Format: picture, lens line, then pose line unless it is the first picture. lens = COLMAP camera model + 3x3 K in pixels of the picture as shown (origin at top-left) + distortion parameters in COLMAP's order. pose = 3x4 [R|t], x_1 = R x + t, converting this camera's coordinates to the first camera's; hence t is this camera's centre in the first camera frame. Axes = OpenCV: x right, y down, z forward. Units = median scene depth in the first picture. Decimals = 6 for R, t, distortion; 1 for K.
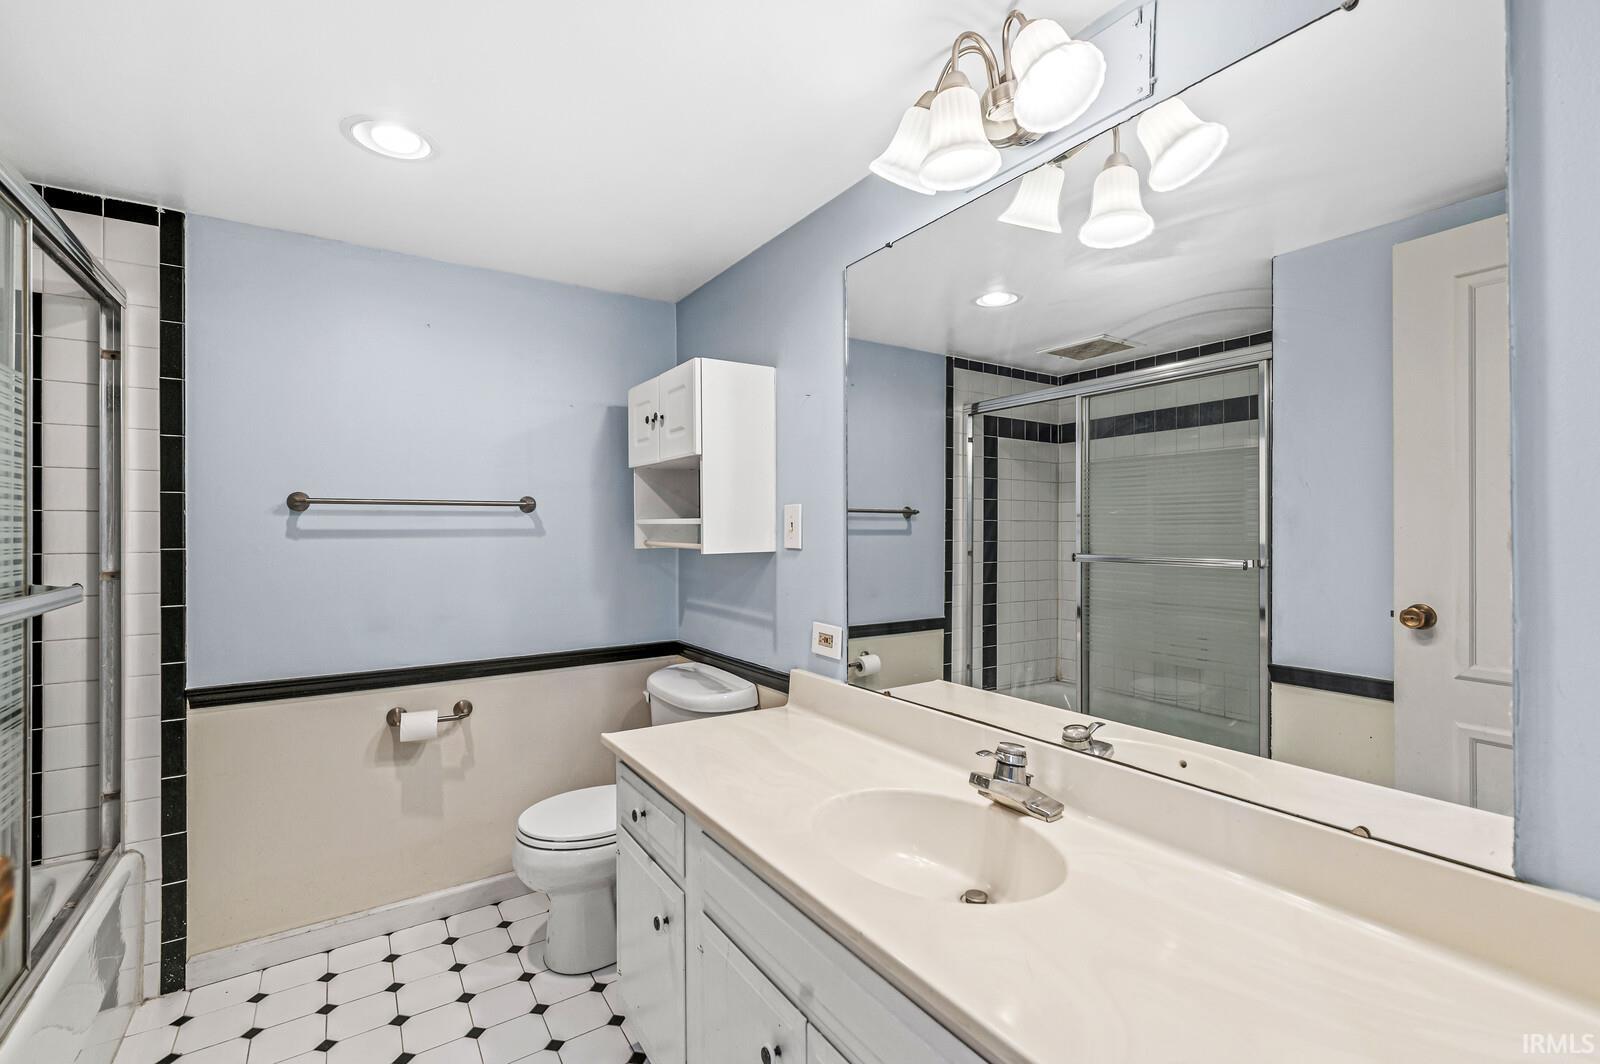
lens RADIAL K [[693.6, 0, 798.9], [0, 693.6, 531.8], [0, 0, 1]] dist [0.004097, -0.001731]
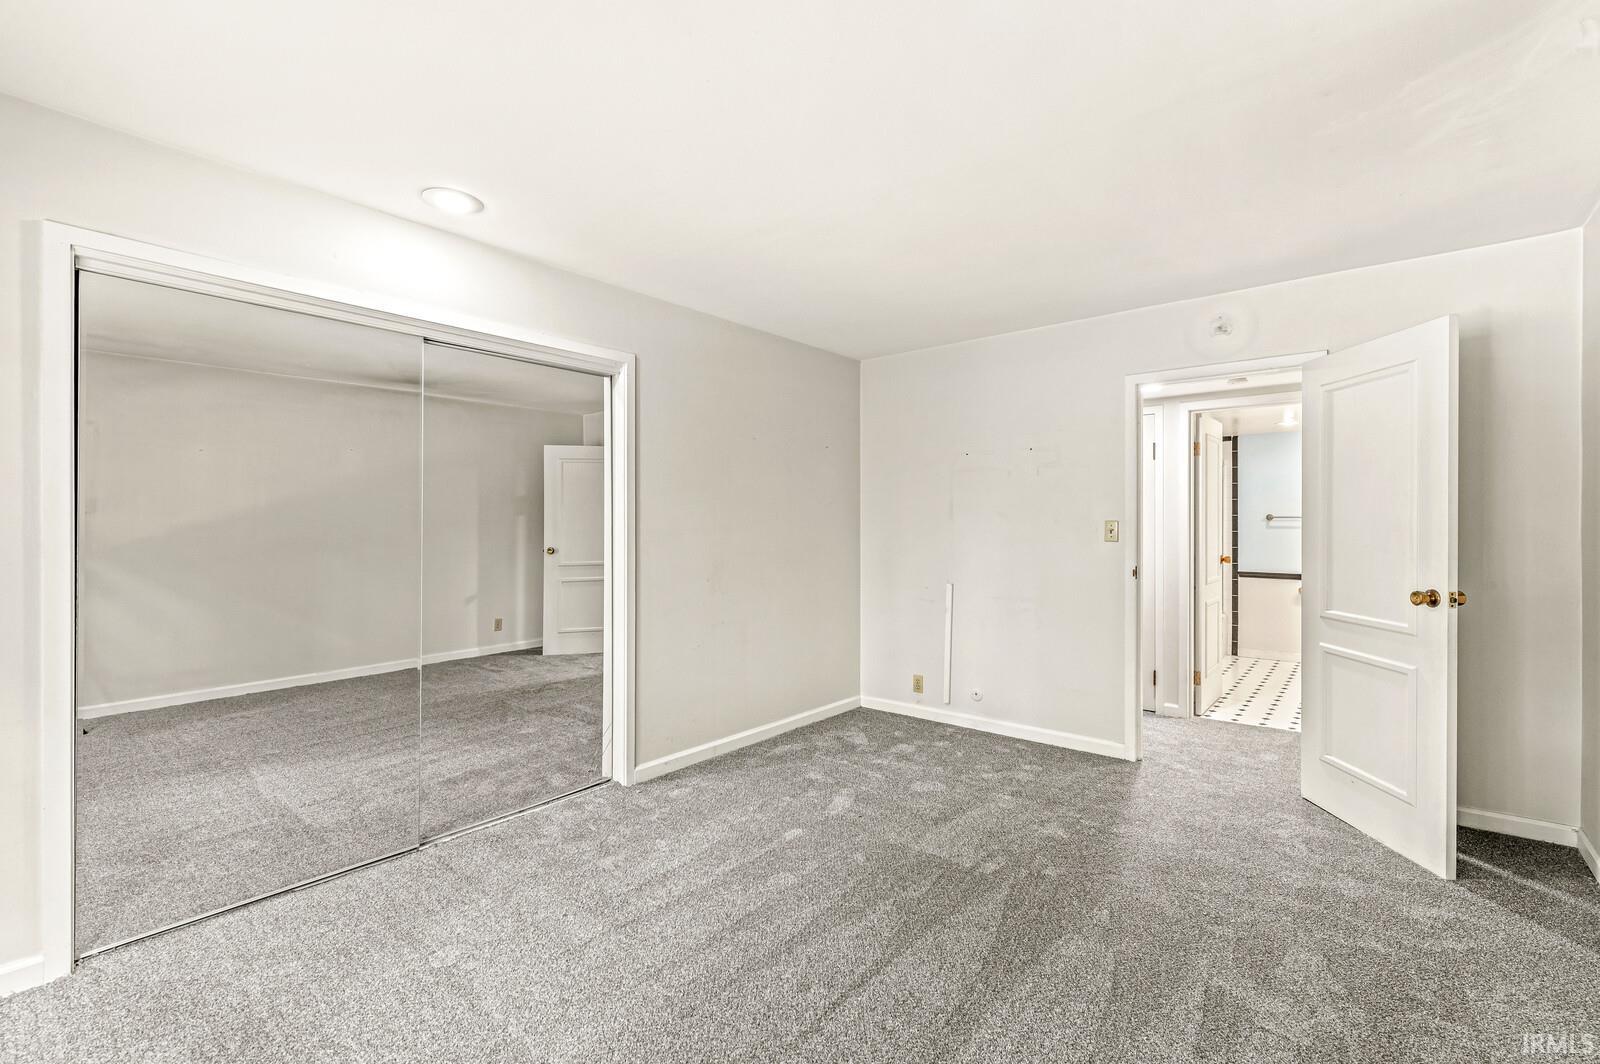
lens RADIAL K [[693.6, 0, 799.3], [0, 693.6, 532.6], [0, 0, 1]] dist [0.004097, -0.001731]
pose [[0.279794, 0.001735, -0.960058, 1.865914], [-0.003241, 0.999994, 0.000863, 0.033453], [0.960055, 0.002870, 0.279798, -2.110071]]
